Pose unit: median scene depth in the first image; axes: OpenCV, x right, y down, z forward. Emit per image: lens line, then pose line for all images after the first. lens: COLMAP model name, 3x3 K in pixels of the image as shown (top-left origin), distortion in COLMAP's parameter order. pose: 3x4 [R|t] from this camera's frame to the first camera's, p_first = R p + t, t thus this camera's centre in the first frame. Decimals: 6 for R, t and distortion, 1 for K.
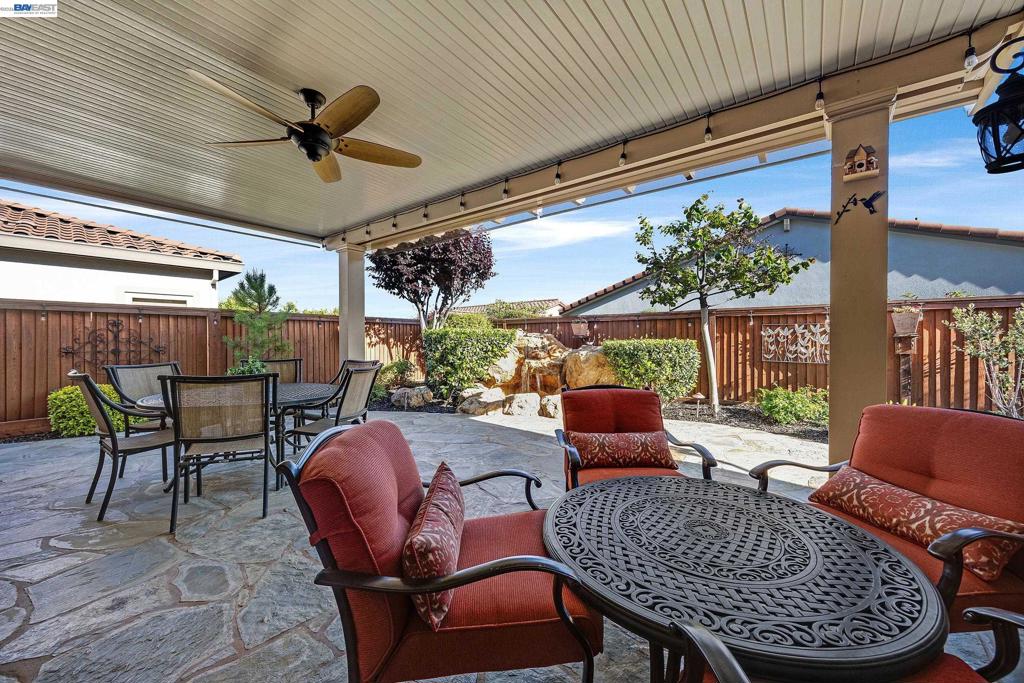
lens RADIAL K [[393.6, 0, 510.4], [0, 393.6, 342.3], [0, 0, 1]] dist [-0.000725, -0.000345]
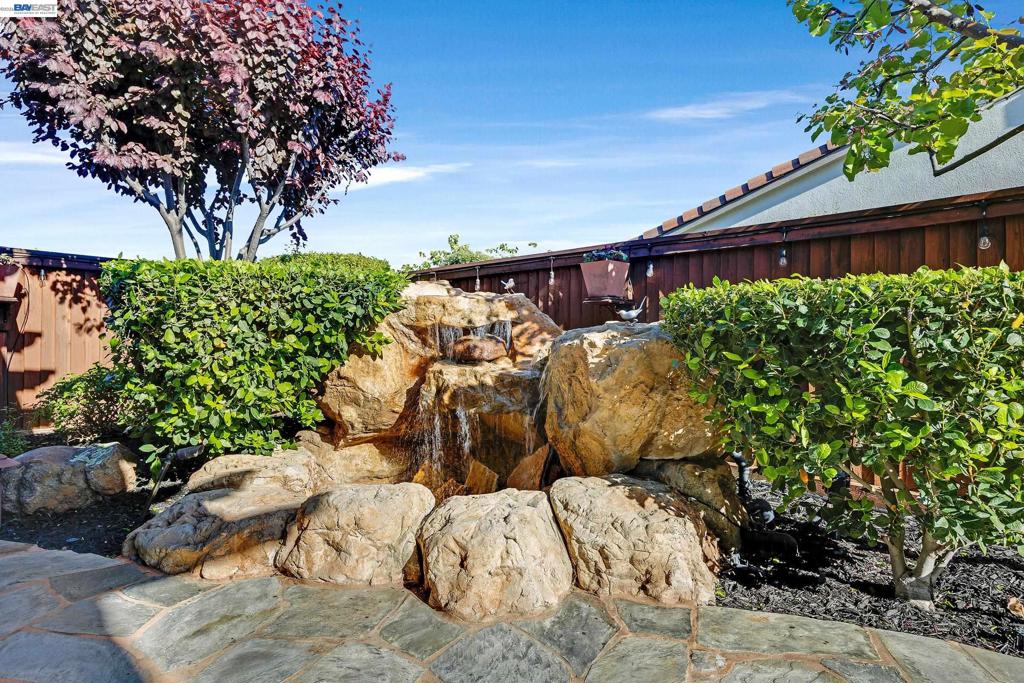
lens RADIAL K [[562.4, 0, 510.8], [0, 562.4, 343.8], [0, 0, 1]] dist [-0.000237, -0.000095]
pose [[0.998450, 0.006910, -0.055226, 0.131938], [-0.007176, 0.999964, -0.004622, 0.029670], [0.055192, 0.005011, 0.998463, 0.543516]]
